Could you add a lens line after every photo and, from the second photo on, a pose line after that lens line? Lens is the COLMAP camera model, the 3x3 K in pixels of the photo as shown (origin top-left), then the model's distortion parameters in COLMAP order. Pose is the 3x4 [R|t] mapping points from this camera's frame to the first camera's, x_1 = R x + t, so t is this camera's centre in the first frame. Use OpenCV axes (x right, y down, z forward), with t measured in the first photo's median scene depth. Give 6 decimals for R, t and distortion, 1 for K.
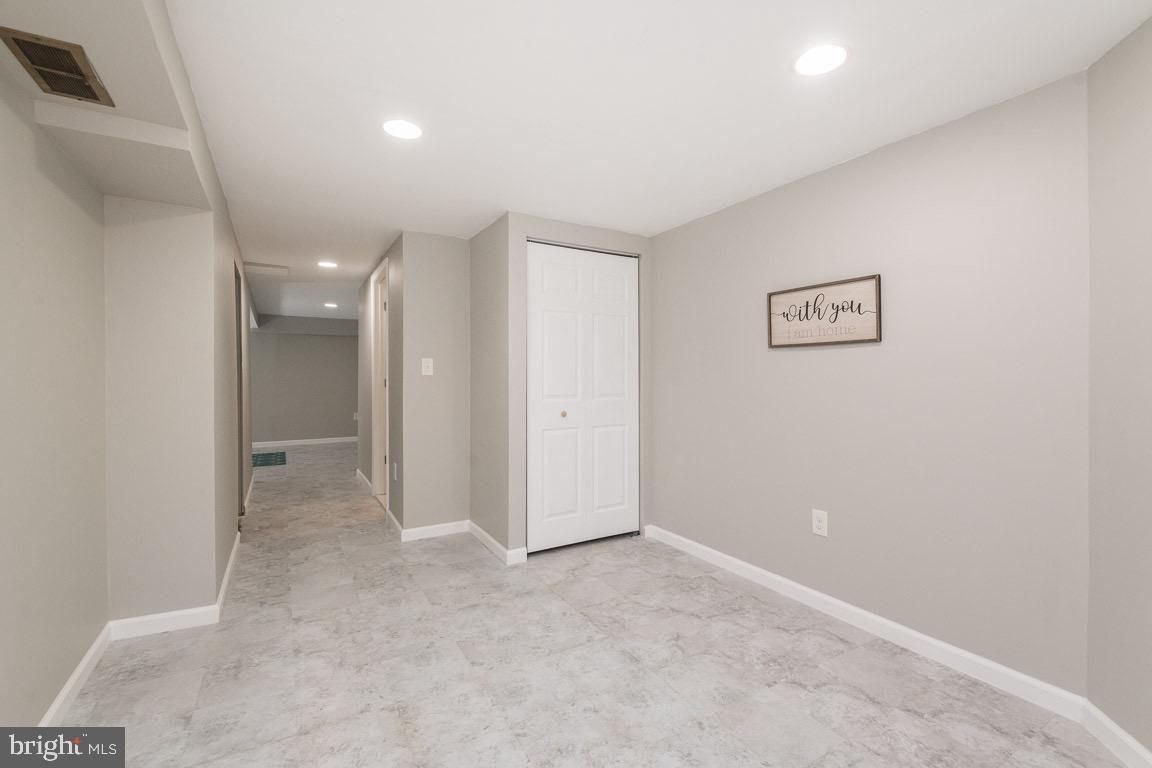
lens RADIAL K [[492.4, 0, 576.0], [0, 492.4, 380.1], [0, 0, 1]] dist [0.007021, -0.005647]
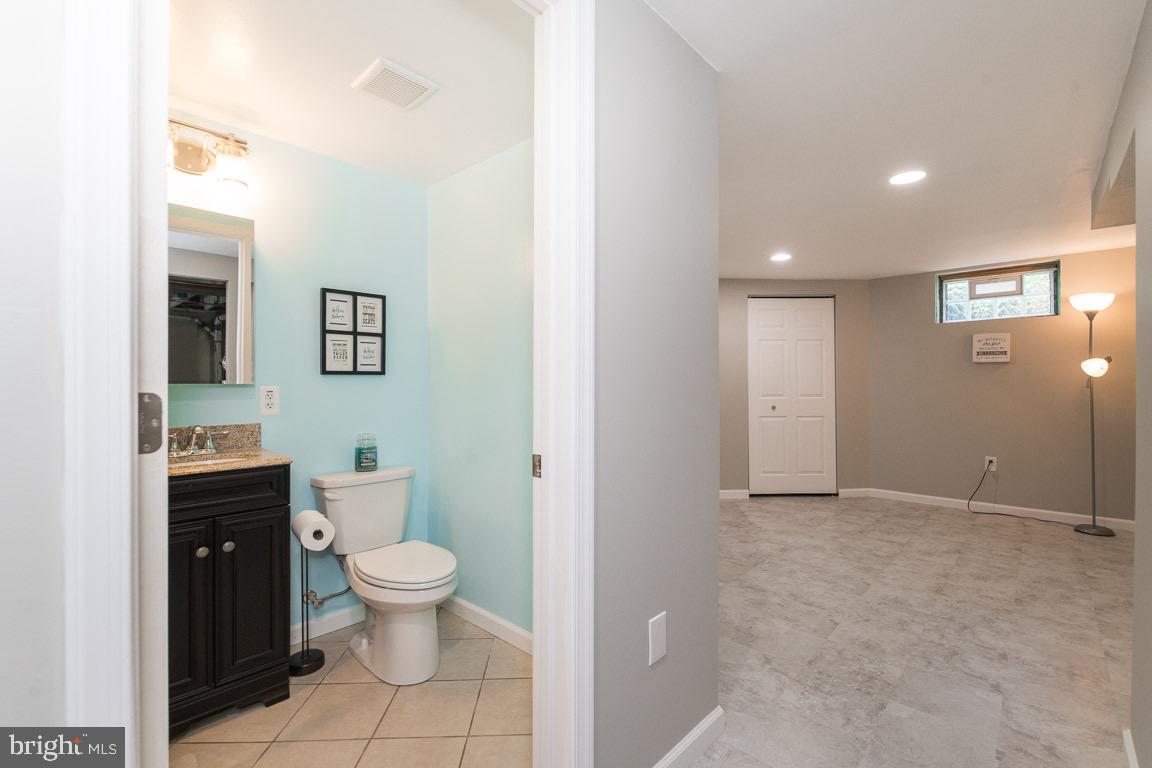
lens RADIAL K [[492.4, 0, 577.1], [0, 492.4, 380.0], [0, 0, 1]] dist [0.007021, -0.005647]
pose [[-0.277257, -0.000477, 0.960796, -1.224702], [0.006152, 0.999978, 0.002271, -0.022700], [-0.960776, 0.006540, -0.277248, 2.004502]]
